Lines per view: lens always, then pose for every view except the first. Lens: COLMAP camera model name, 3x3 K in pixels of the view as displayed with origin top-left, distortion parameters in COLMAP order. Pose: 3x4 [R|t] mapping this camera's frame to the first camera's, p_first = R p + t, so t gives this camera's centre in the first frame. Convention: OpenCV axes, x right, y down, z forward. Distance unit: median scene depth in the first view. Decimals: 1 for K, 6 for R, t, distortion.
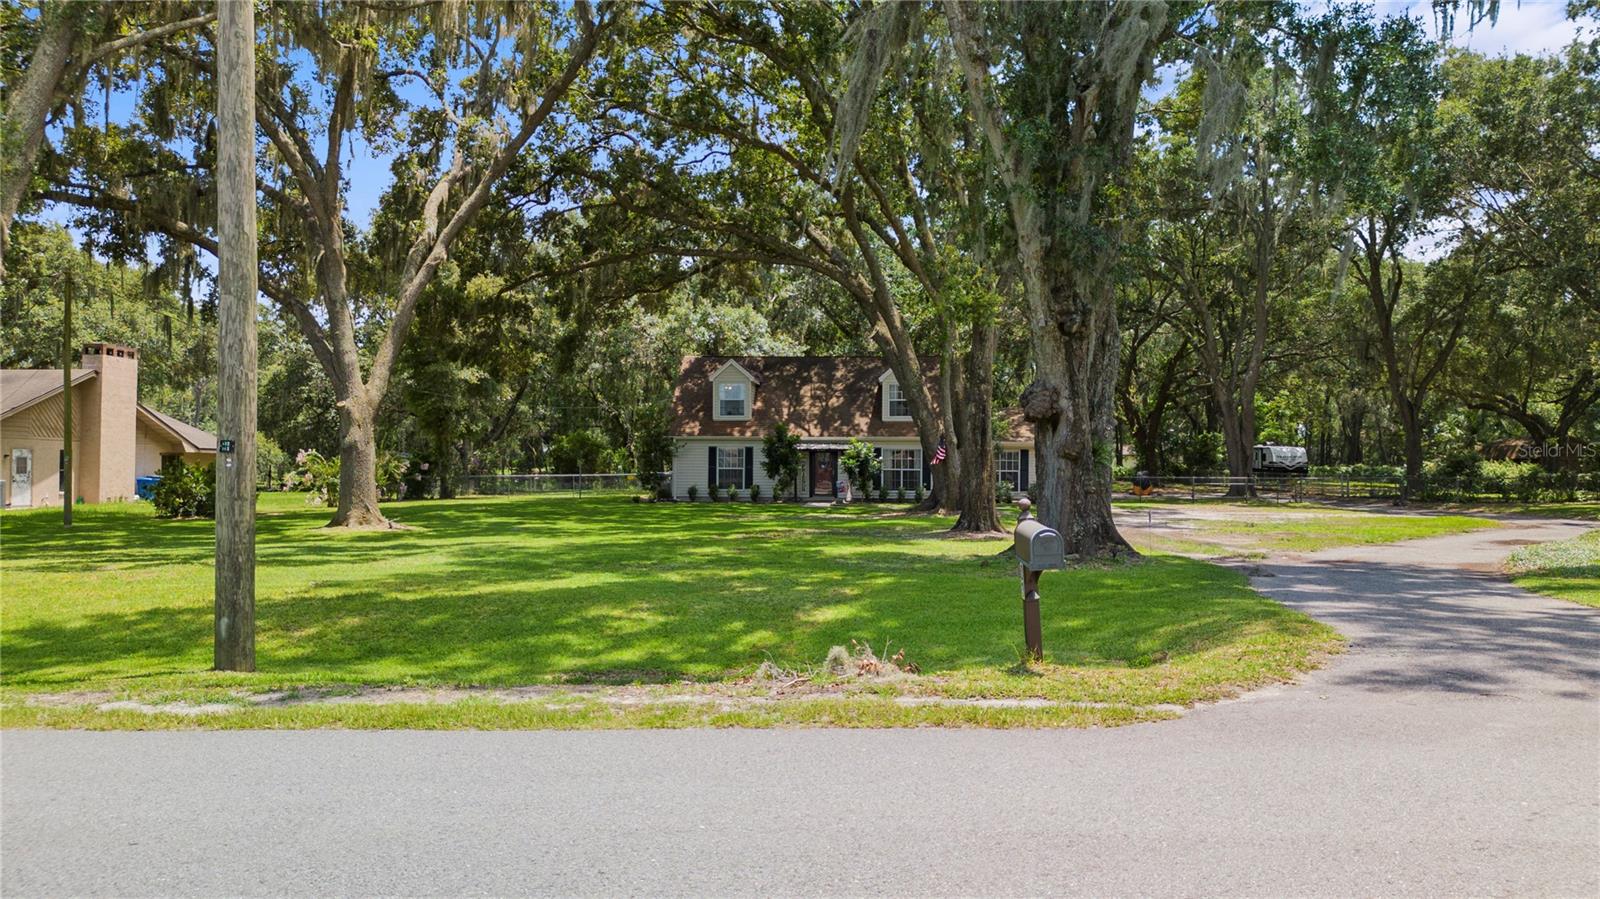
lens RADIAL K [[1237.2, 0, 802.0], [0, 1237.2, 444.6], [0, 0, 1]] dist [0.004705, -0.000694]
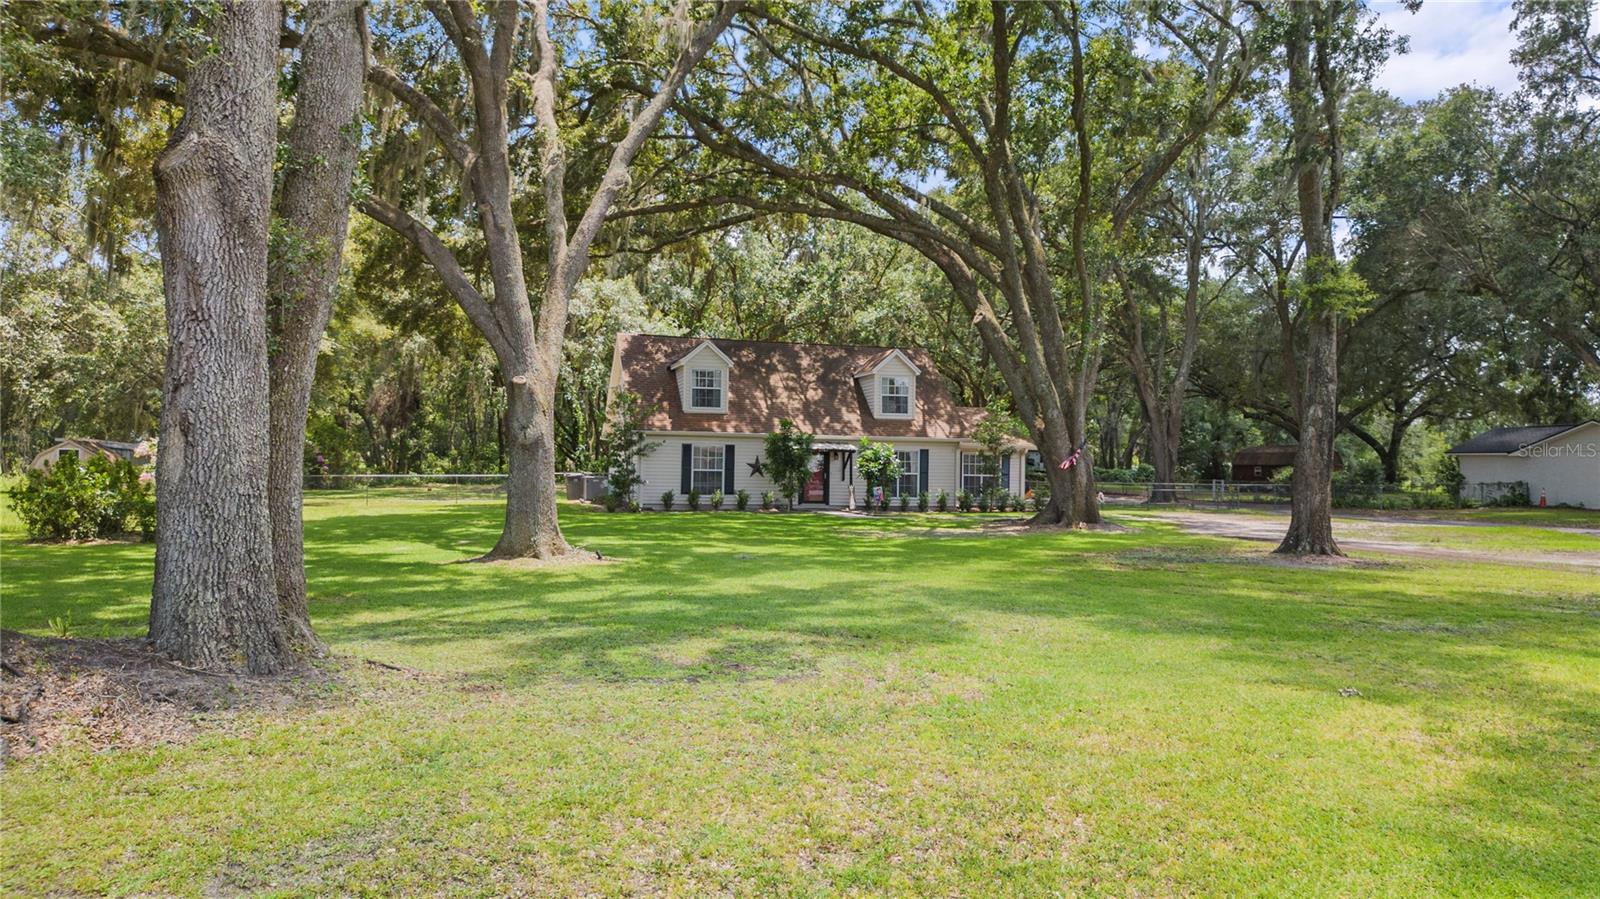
lens RADIAL K [[1237.2, 0, 799.0], [0, 1237.2, 453.4], [0, 0, 1]] dist [0.004705, -0.000694]
pose [[0.923527, 0.012213, 0.383340, -0.322918], [-0.016578, 0.999830, 0.008086, 0.000004], [-0.383176, -0.013823, 0.923572, 0.199517]]
